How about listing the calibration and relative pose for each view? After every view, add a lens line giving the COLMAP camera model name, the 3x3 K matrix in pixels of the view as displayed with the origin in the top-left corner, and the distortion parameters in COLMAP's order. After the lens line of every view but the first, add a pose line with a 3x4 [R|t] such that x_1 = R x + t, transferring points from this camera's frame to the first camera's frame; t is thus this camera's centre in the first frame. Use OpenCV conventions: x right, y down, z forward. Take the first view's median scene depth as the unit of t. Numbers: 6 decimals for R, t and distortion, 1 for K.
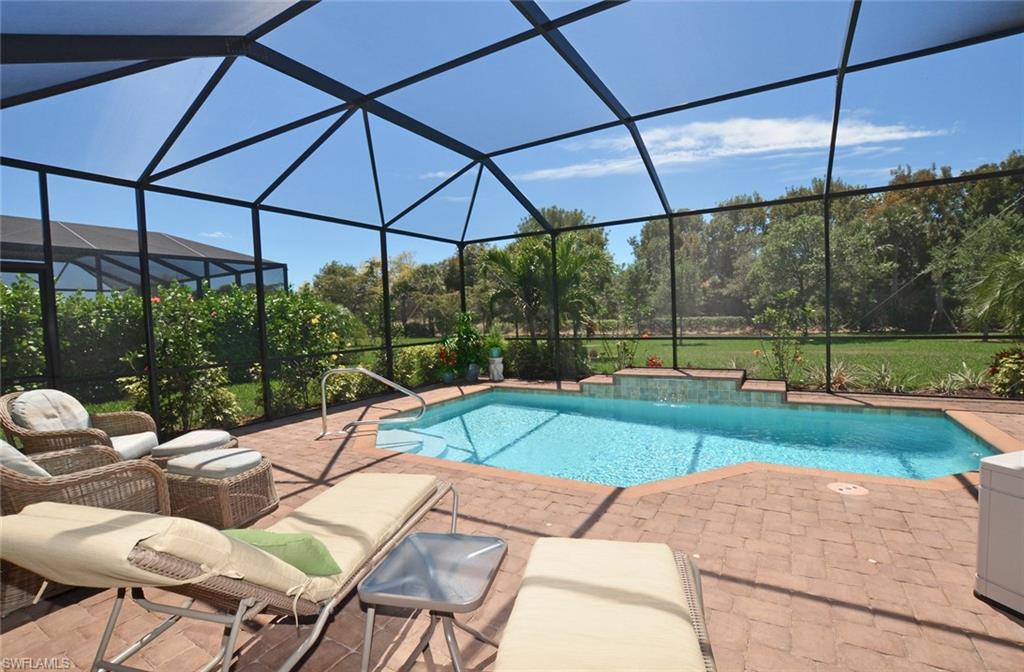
lens RADIAL K [[463.2, 0, 504.4], [0, 463.2, 339.1], [0, 0, 1]] dist [-0.028943, 0.001243]
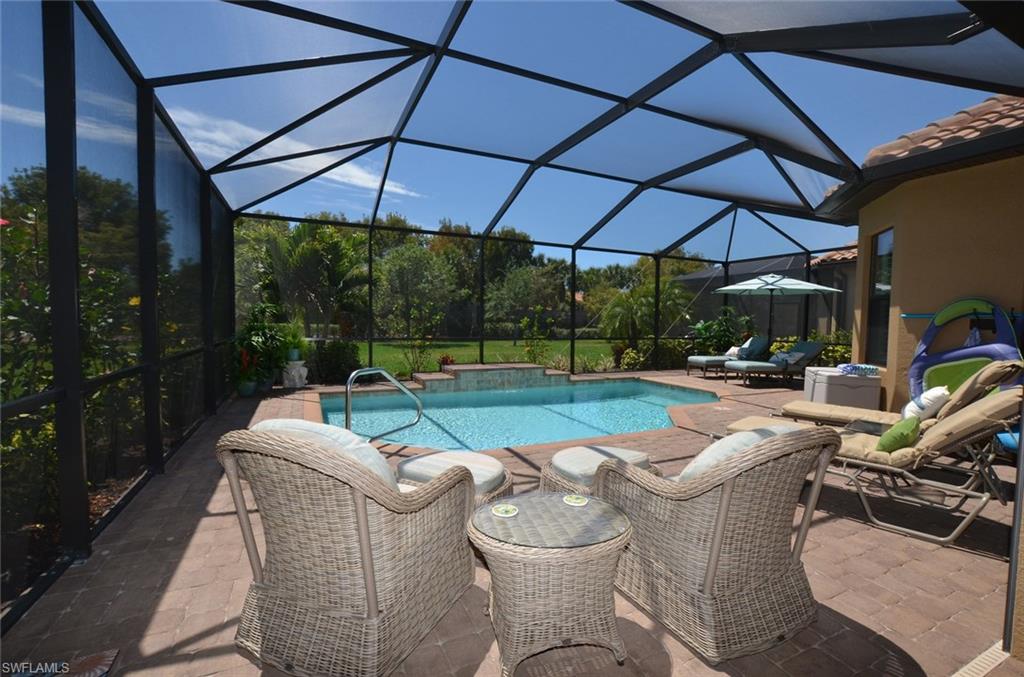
lens RADIAL K [[463.2, 0, 505.3], [0, 463.2, 339.8], [0, 0, 1]] dist [-0.028943, 0.001243]
pose [[0.561597, 0.010004, 0.827350, -0.615239], [0.009750, 0.999777, -0.018707, 0.027071], [-0.827354, 0.018572, 0.561374, 0.288369]]
